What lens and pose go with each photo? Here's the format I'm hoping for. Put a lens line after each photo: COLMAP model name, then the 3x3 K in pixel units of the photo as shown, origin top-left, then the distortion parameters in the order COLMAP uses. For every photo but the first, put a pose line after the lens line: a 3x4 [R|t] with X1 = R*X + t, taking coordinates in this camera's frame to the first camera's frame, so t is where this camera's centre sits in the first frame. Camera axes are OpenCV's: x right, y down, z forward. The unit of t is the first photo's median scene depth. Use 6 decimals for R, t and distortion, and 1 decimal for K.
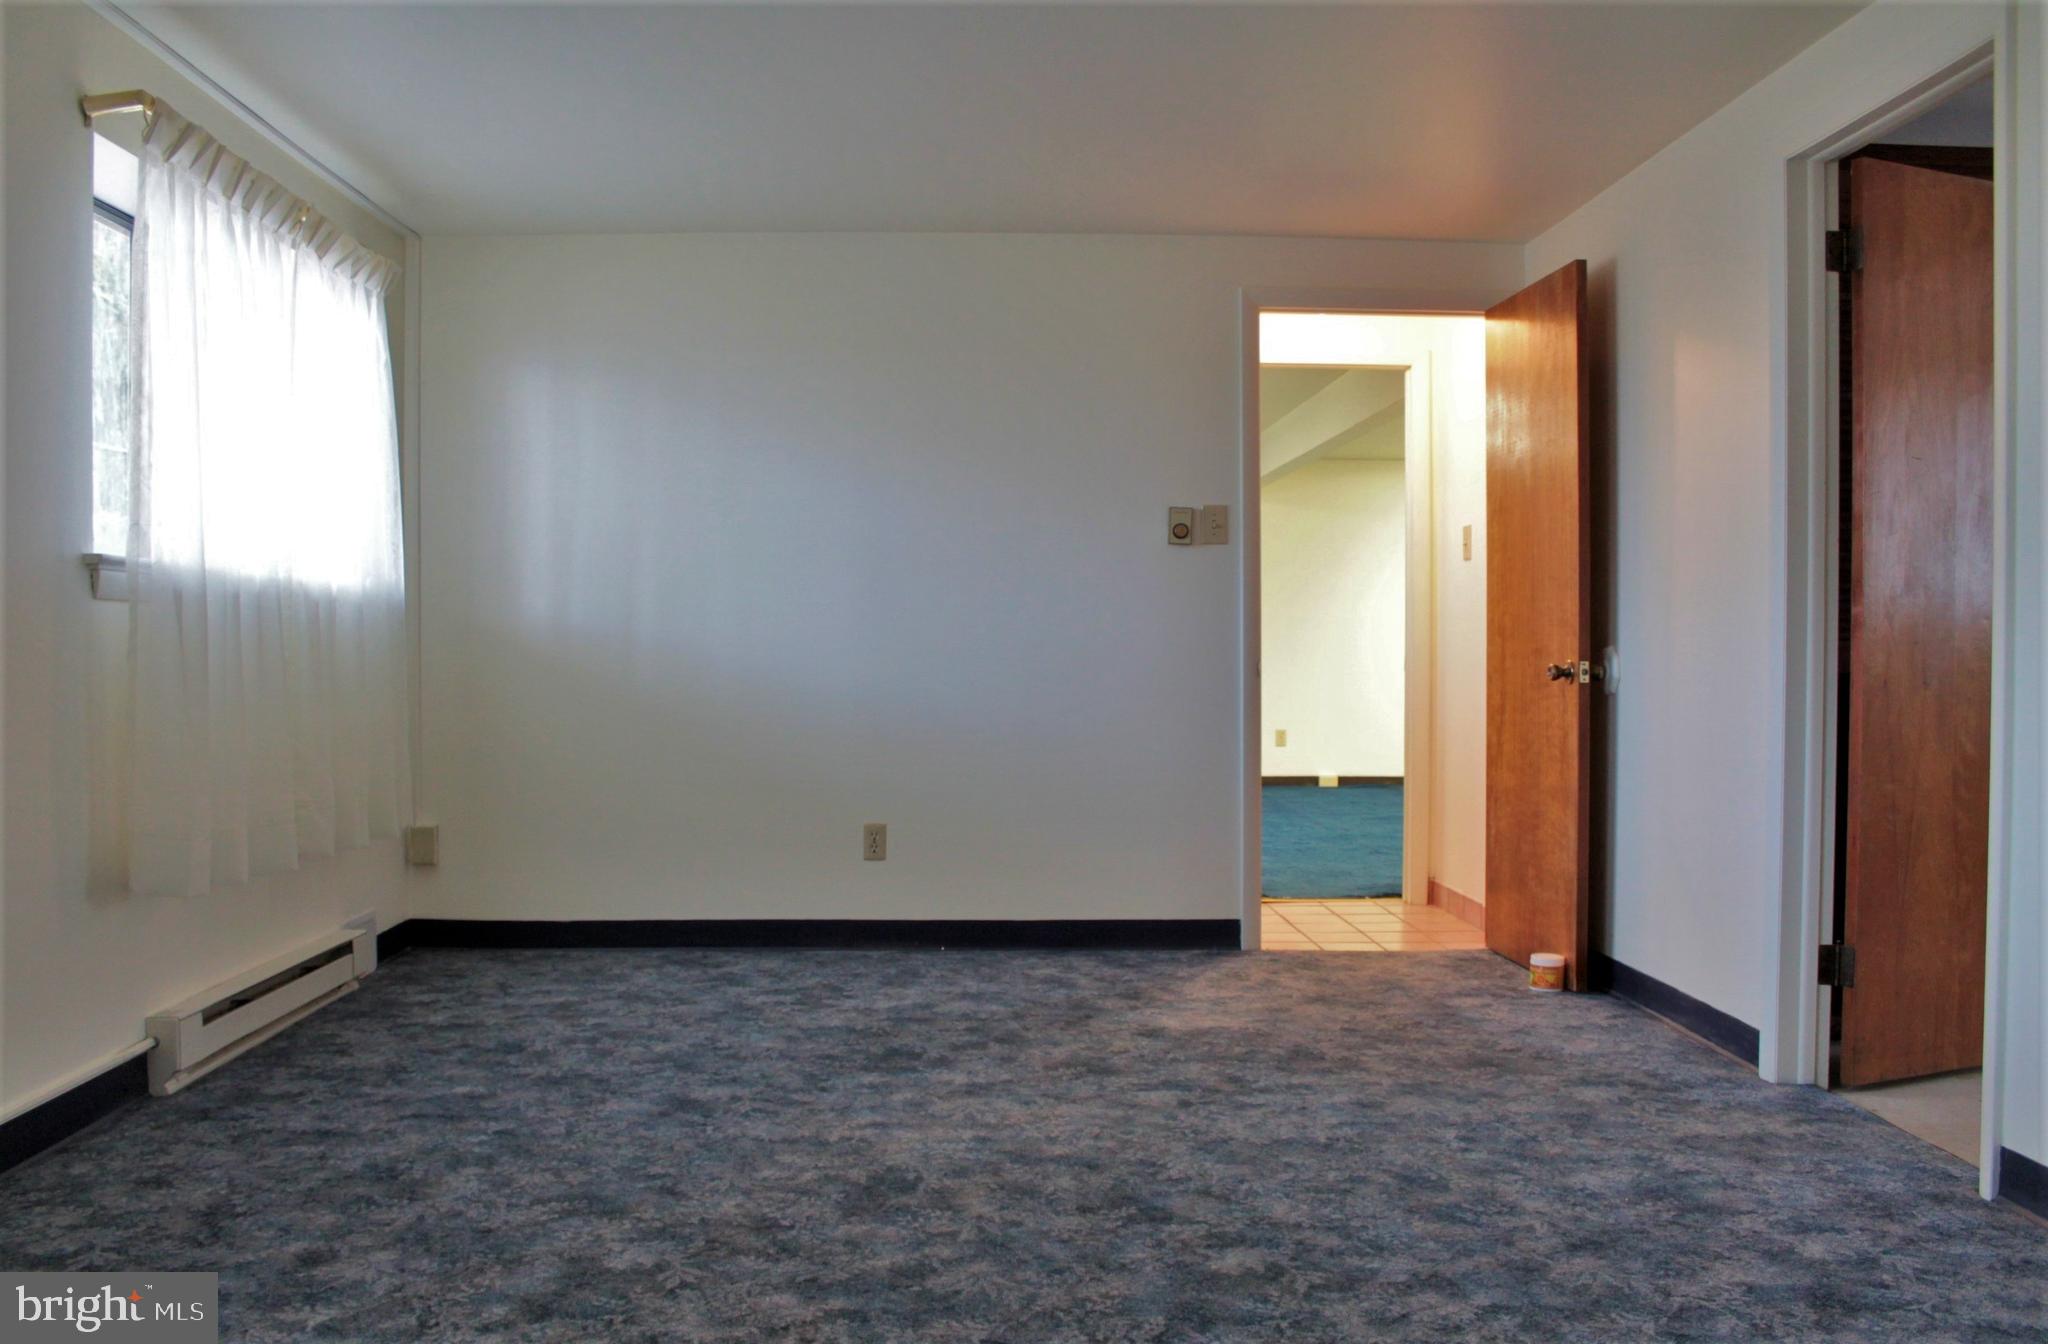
lens RADIAL K [[1821.1, 0, 1026.8], [0, 1821.1, 671.2], [0, 0, 1]] dist [-0.128221, 0.074787]
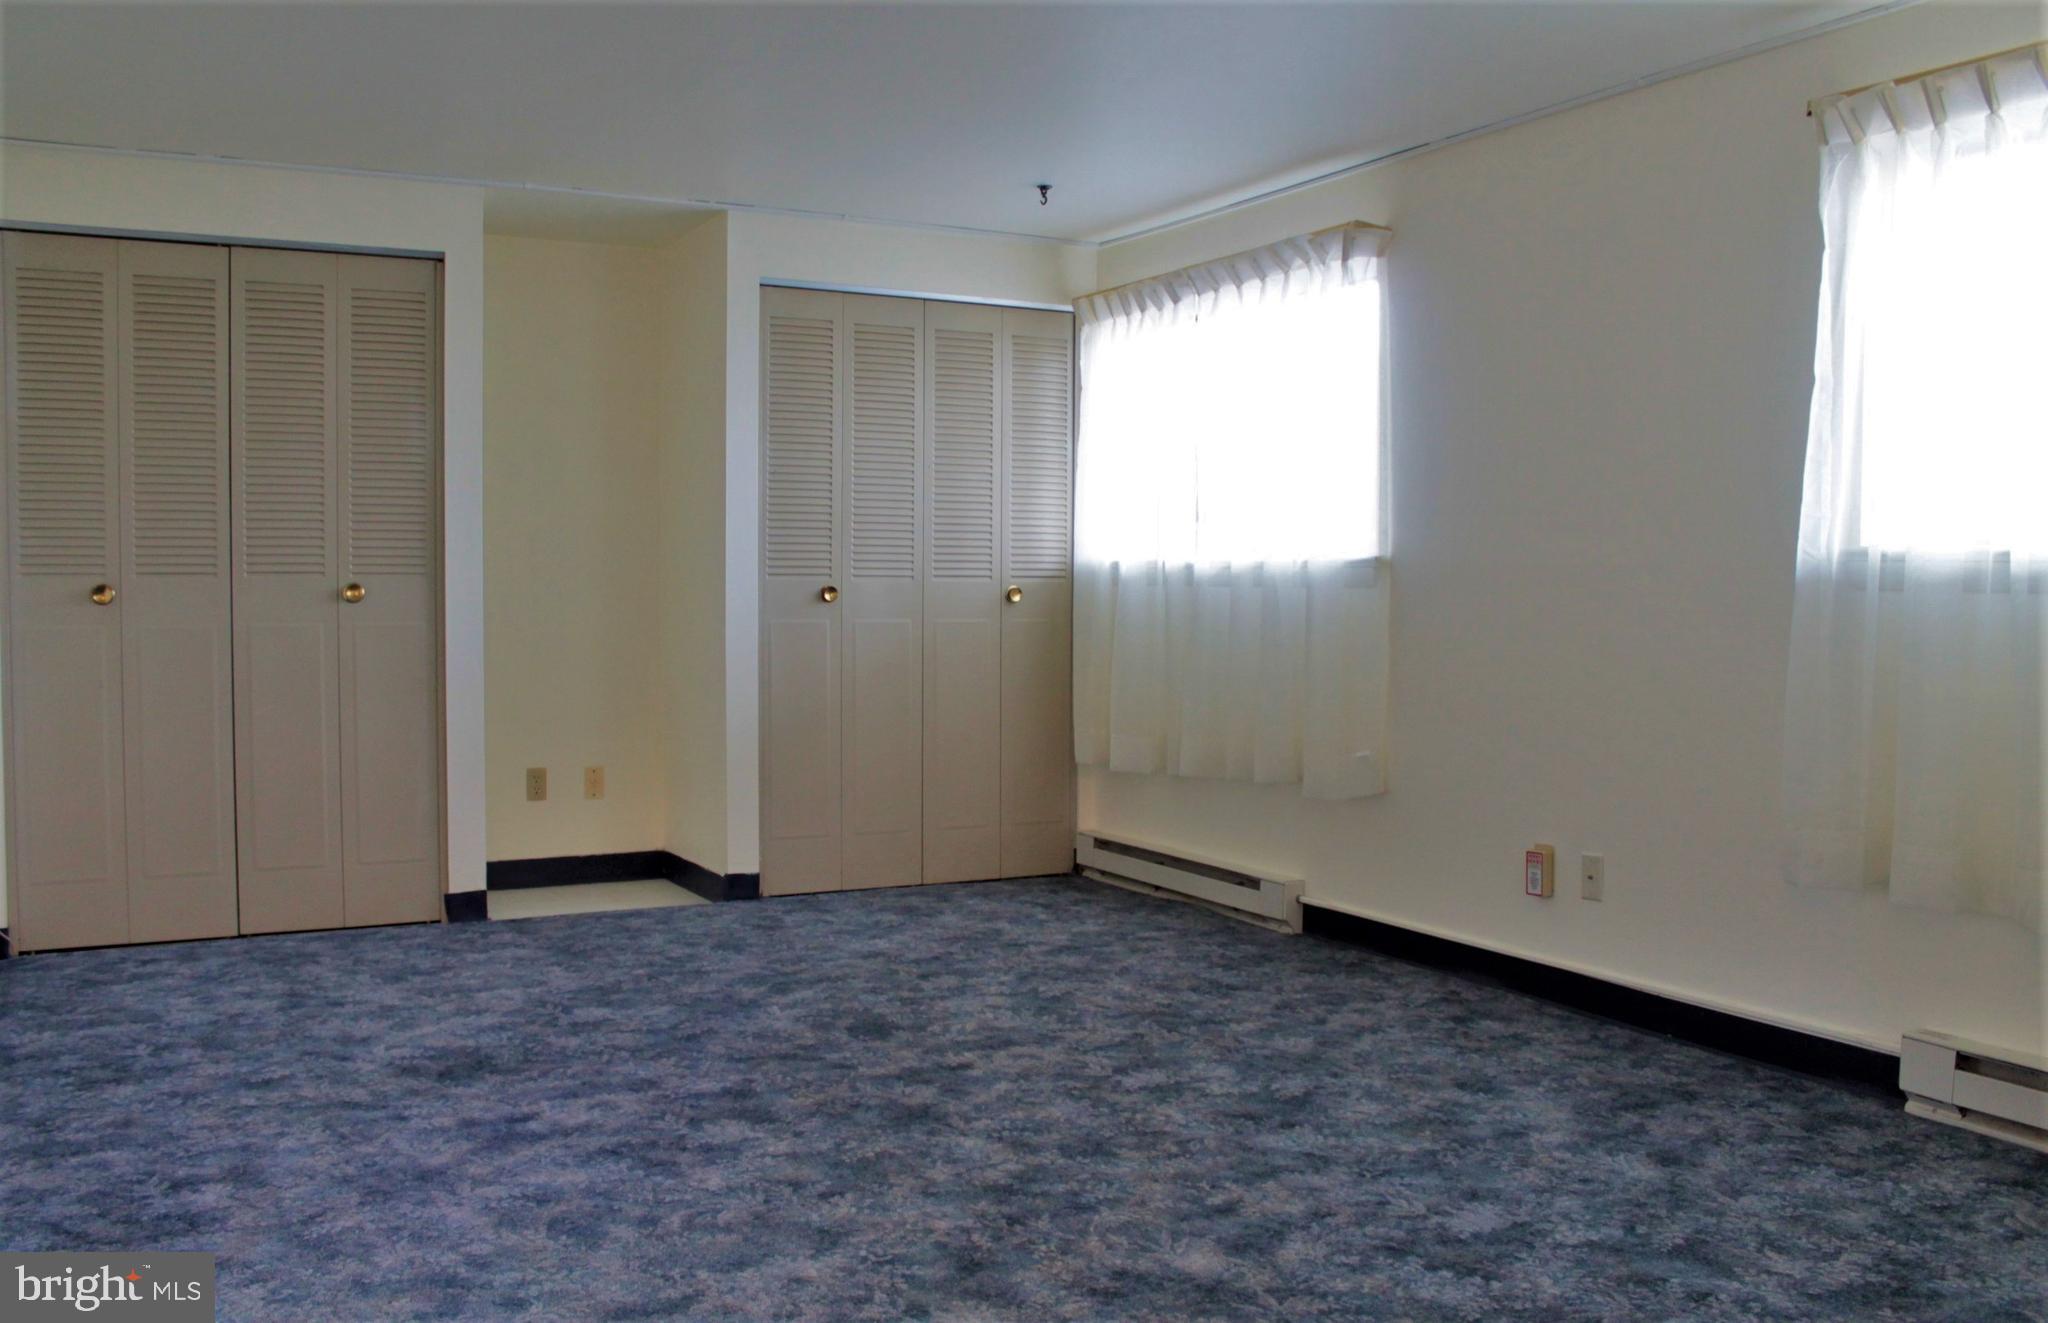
lens RADIAL K [[1729.2, 0, 1026.8], [0, 1729.2, 658.4], [0, 0, 1]] dist [-0.001051, 0.000055]
pose [[-0.894647, 0.020564, -0.446300, 0.385200], [-0.010327, 0.997721, 0.066673, -0.066507], [0.446654, 0.064258, -0.892396, 1.791511]]
